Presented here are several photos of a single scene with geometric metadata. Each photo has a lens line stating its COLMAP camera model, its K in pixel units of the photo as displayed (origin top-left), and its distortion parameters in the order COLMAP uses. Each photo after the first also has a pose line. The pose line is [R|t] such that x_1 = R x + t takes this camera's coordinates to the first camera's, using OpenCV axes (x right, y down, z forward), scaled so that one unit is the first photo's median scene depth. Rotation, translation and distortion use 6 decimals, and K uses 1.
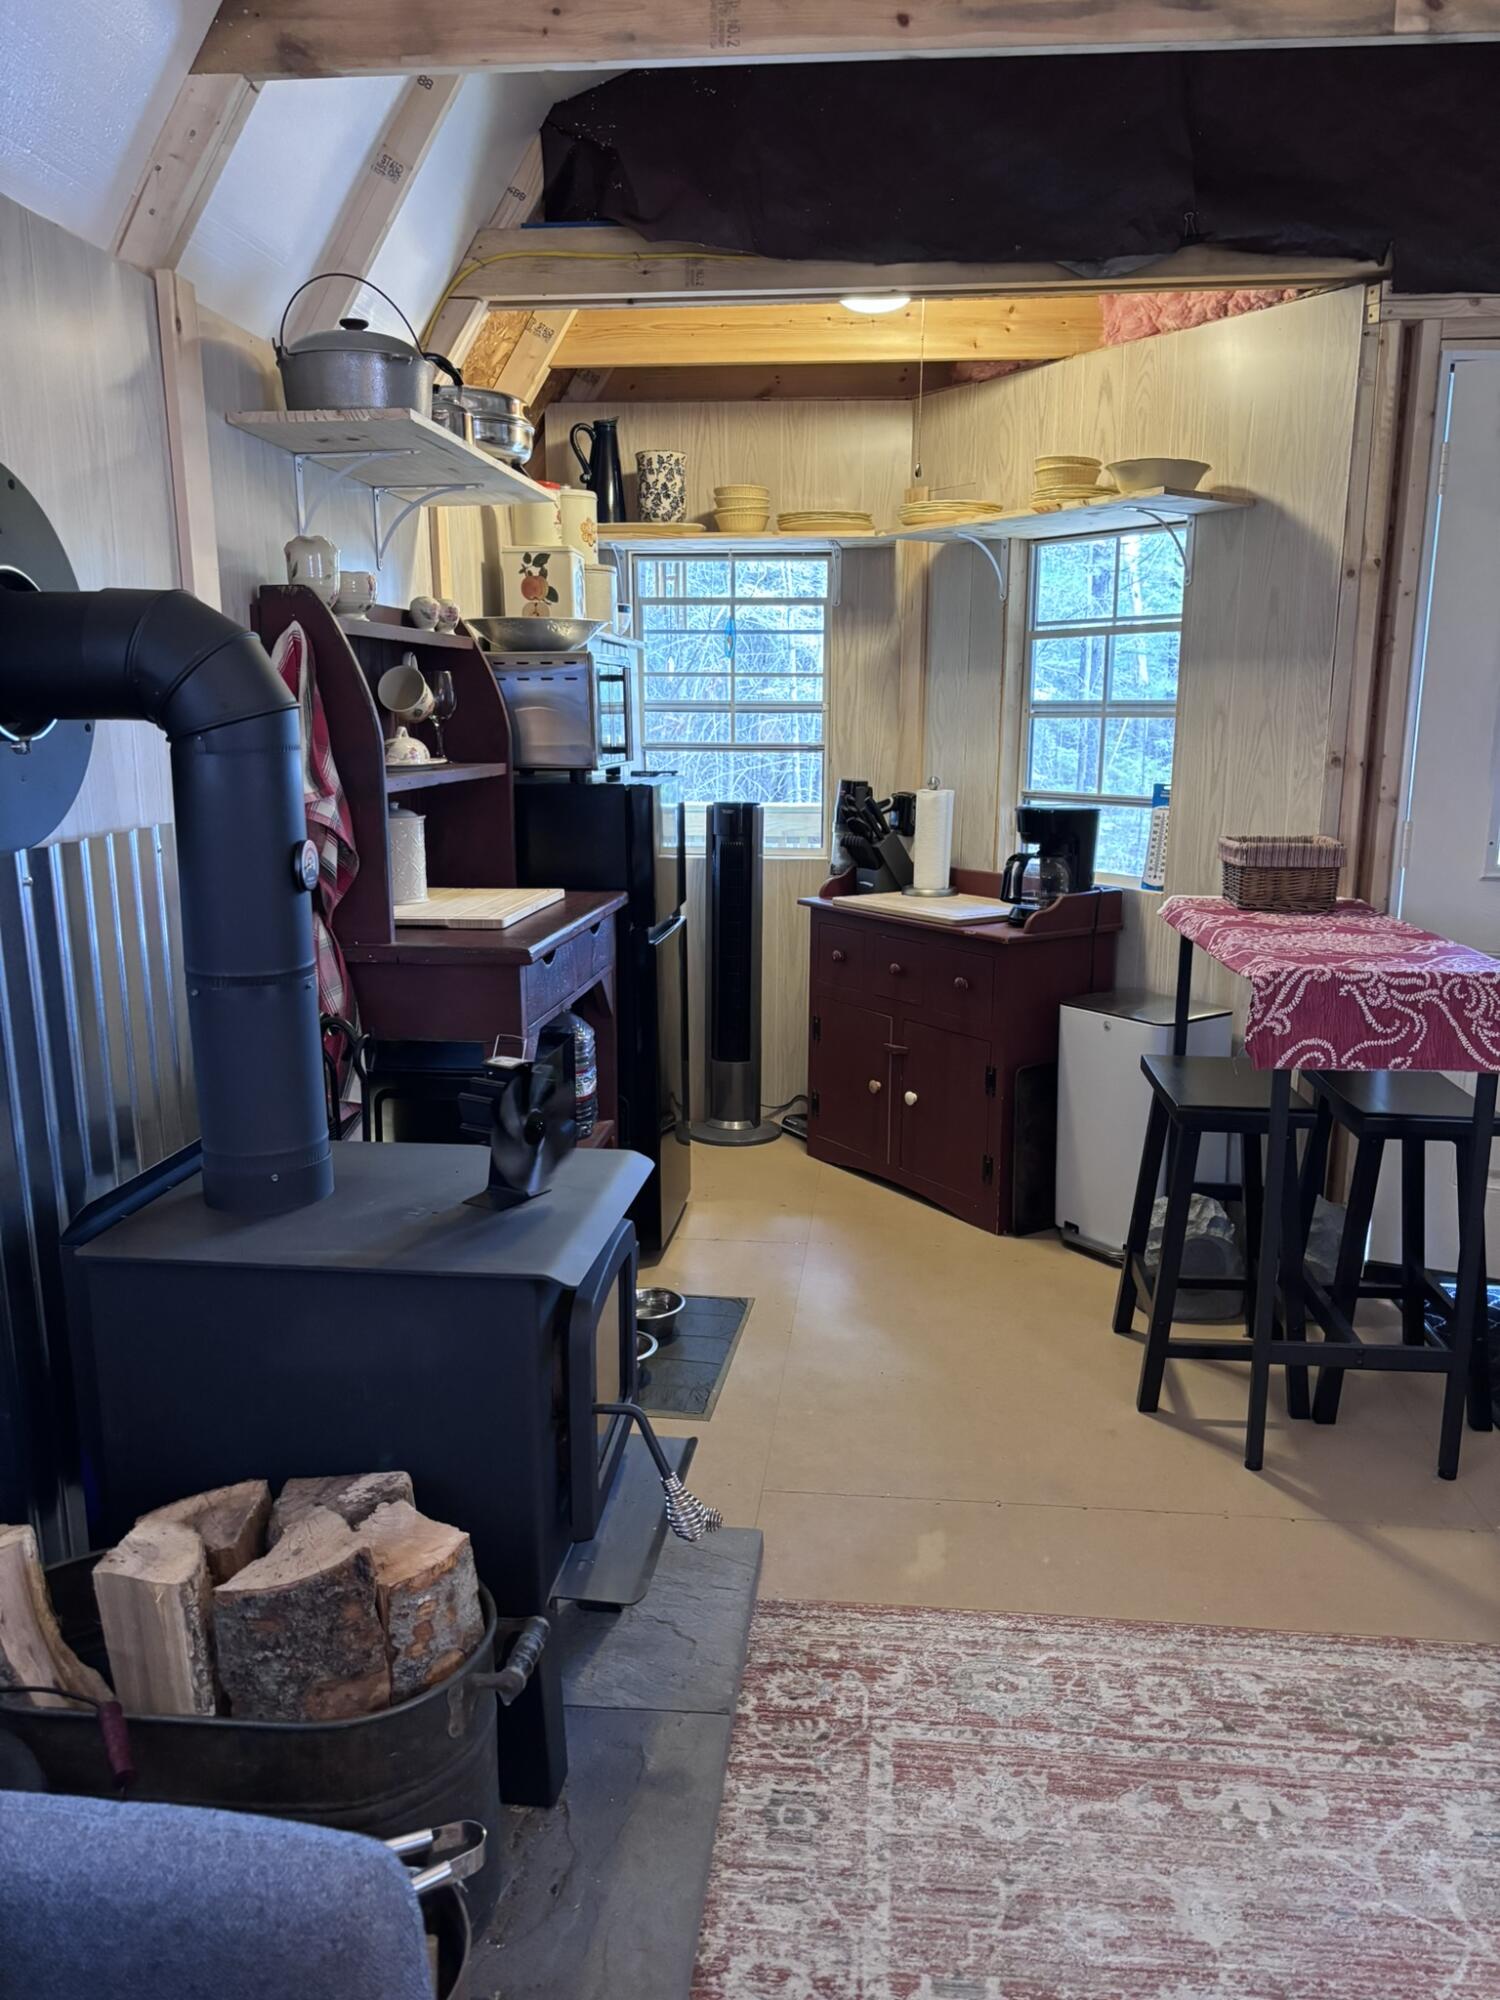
lens RADIAL K [[1494.3, 0, 750.0], [0, 1494.3, 1000.0], [0, 0, 1]] dist [0.047020, -0.050758]
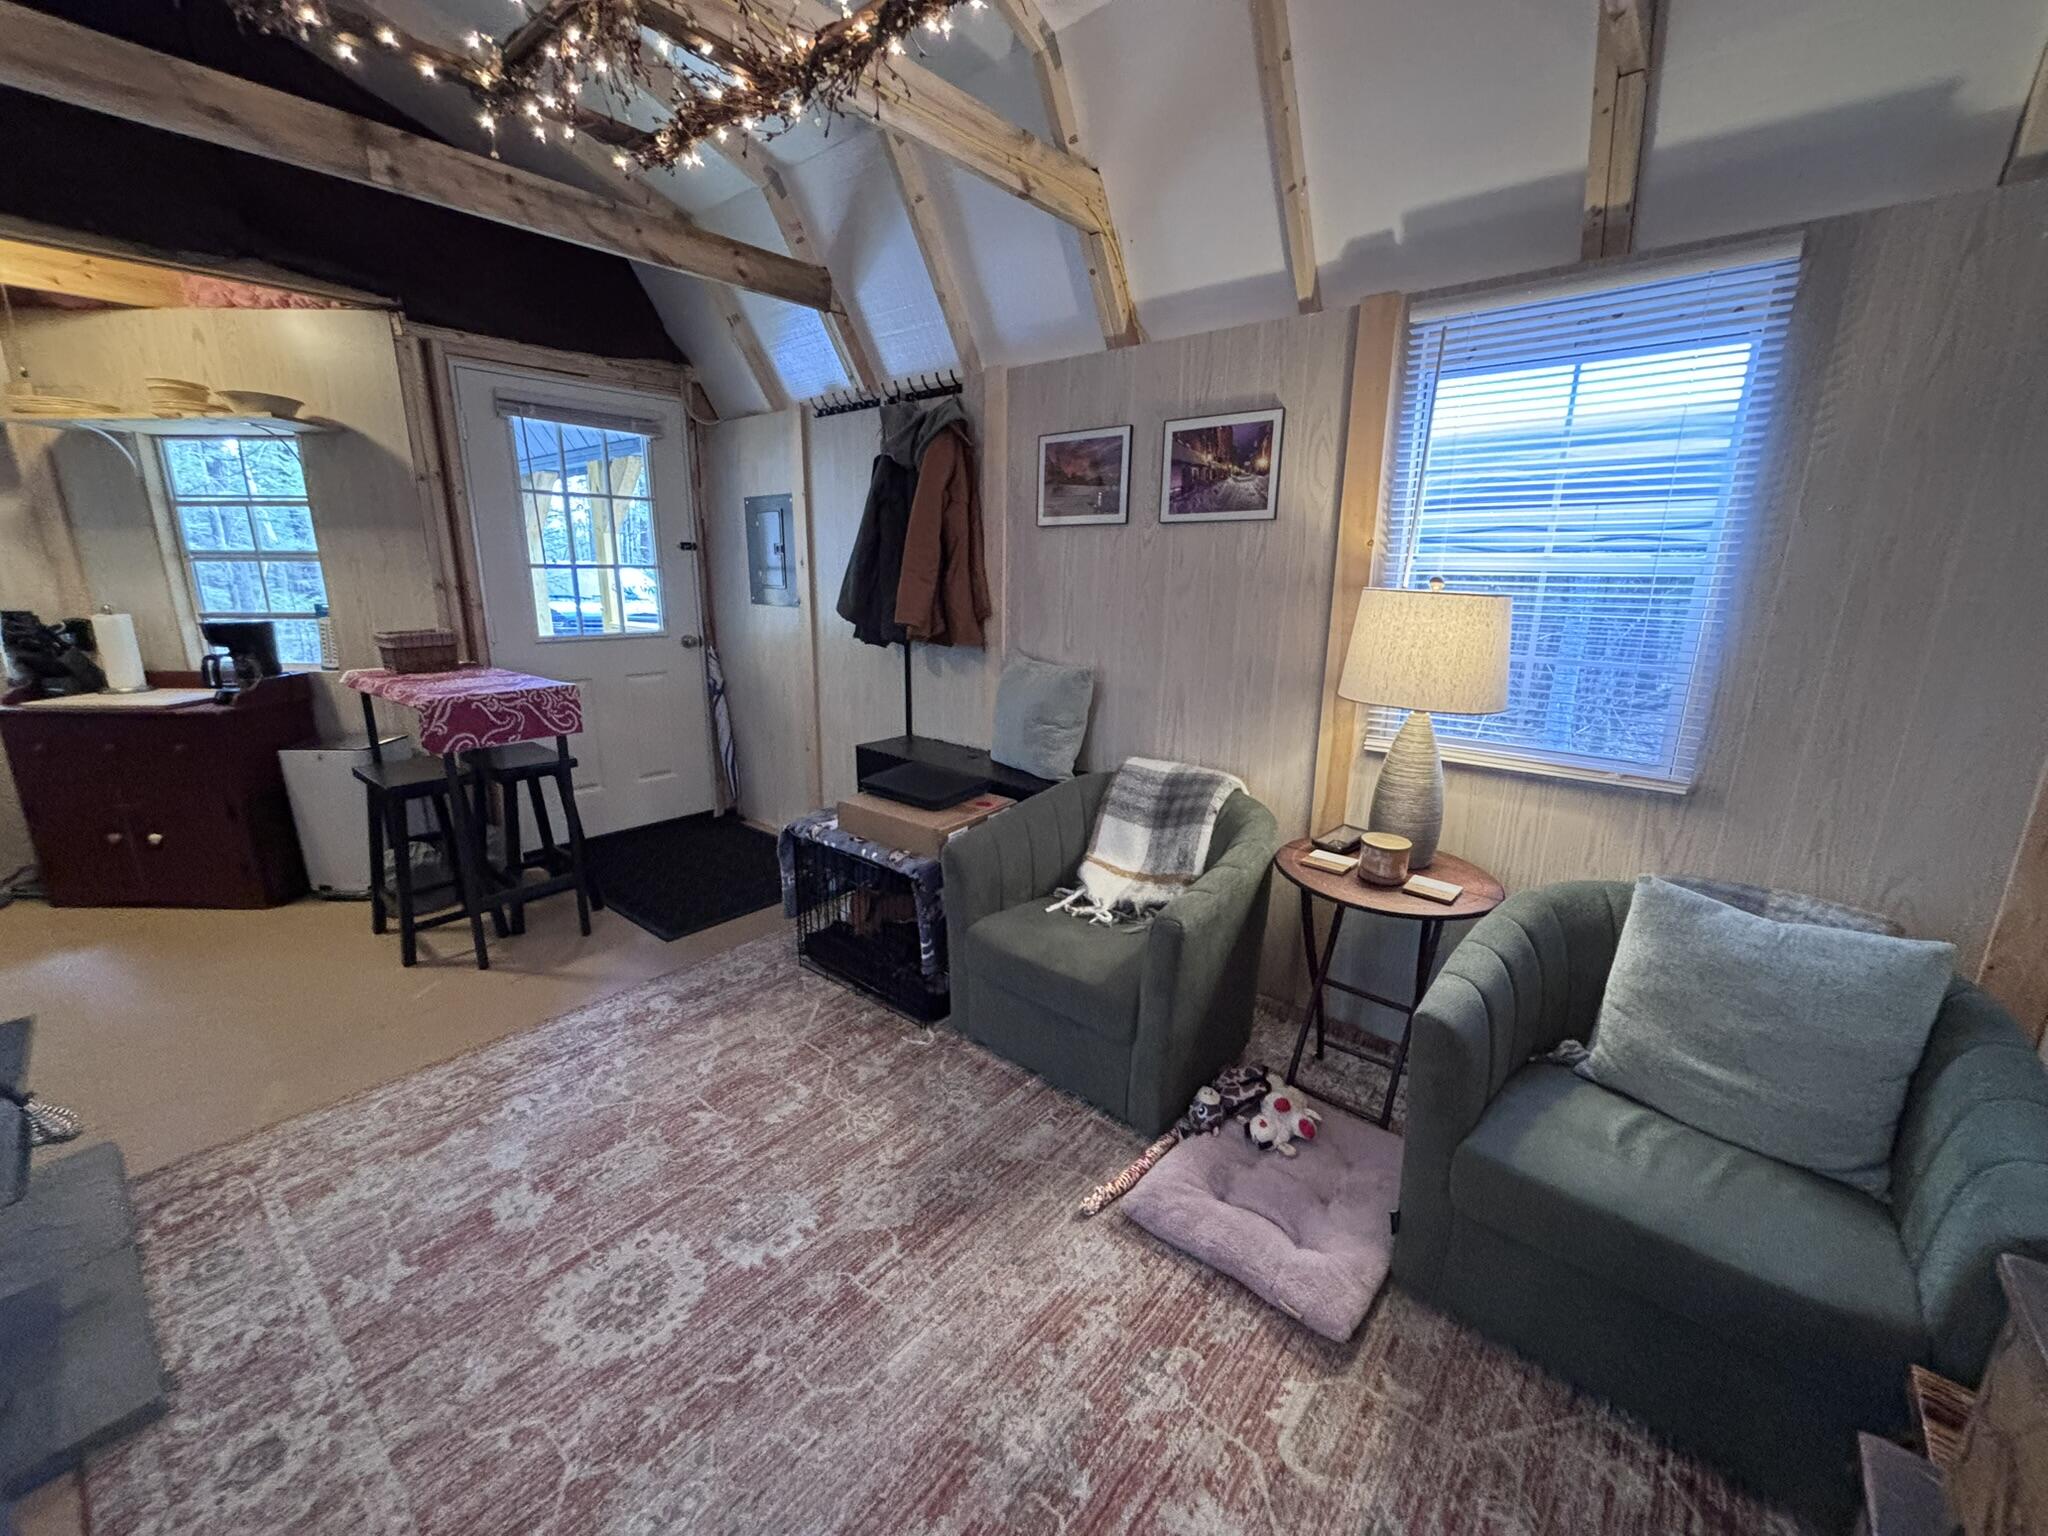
lens RADIAL K [[816.5, 0, 1024.0], [0, 816.5, 768.0], [0, 0, 1]] dist [-0.000221, 0.000536]
pose [[0.558887, -0.200720, 0.804585, -0.046508], [0.155494, 0.978420, 0.136077, 0.028997], [-0.814535, 0.049057, 0.578036, -0.117637]]
